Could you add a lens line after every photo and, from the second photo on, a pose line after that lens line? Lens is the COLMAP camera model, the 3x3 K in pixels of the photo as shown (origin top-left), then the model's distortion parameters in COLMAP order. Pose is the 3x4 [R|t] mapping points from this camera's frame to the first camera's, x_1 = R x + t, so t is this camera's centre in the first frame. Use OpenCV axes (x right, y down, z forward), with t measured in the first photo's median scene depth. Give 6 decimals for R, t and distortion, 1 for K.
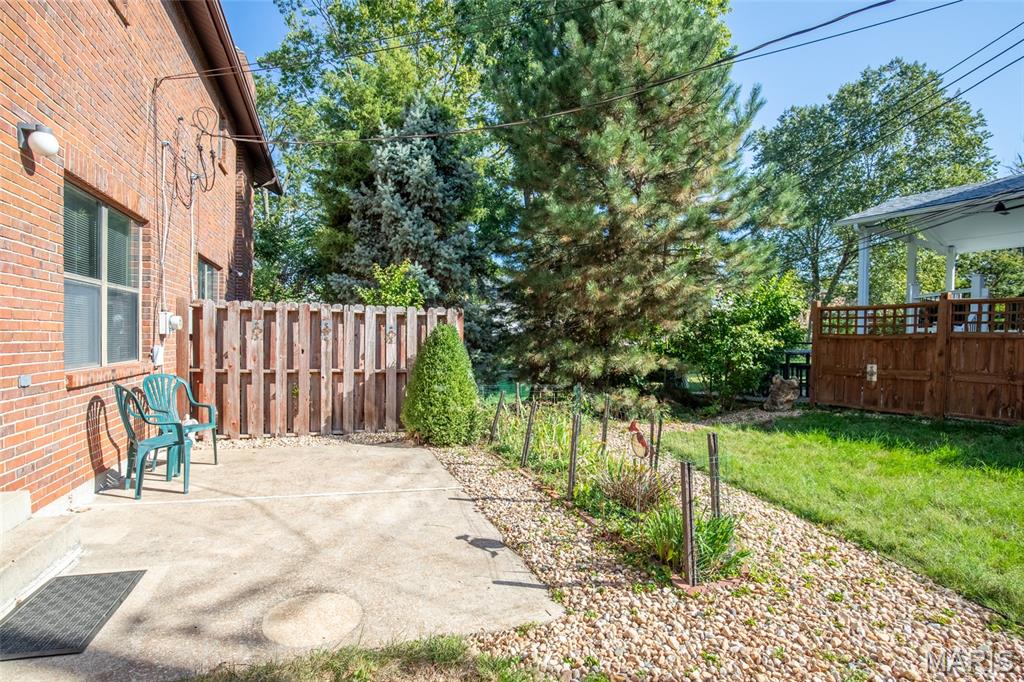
lens RADIAL K [[525.1, 0, 520.6], [0, 525.1, 363.9], [0, 0, 1]] dist [-0.033756, 0.002192]
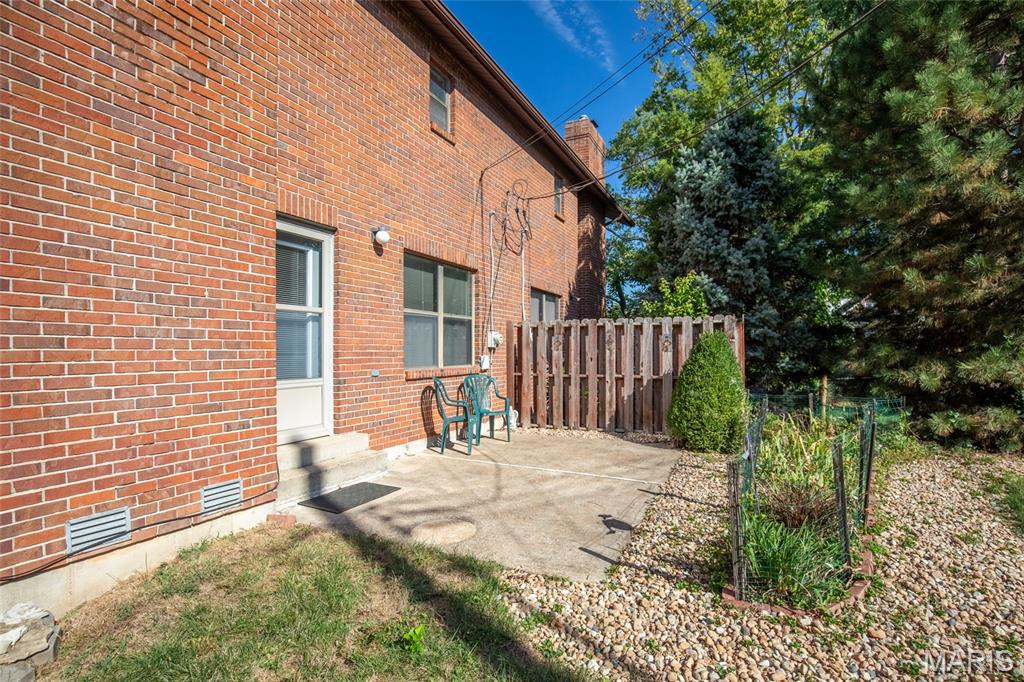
lens RADIAL K [[525.1, 0, 520.6], [0, 525.1, 363.9], [0, 0, 1]] dist [-0.033756, 0.002192]
pose [[0.710022, -0.006490, -0.704149, 0.325480], [-0.016083, 0.999547, -0.025430, 0.019821], [0.703995, 0.029381, 0.709597, 0.034192]]
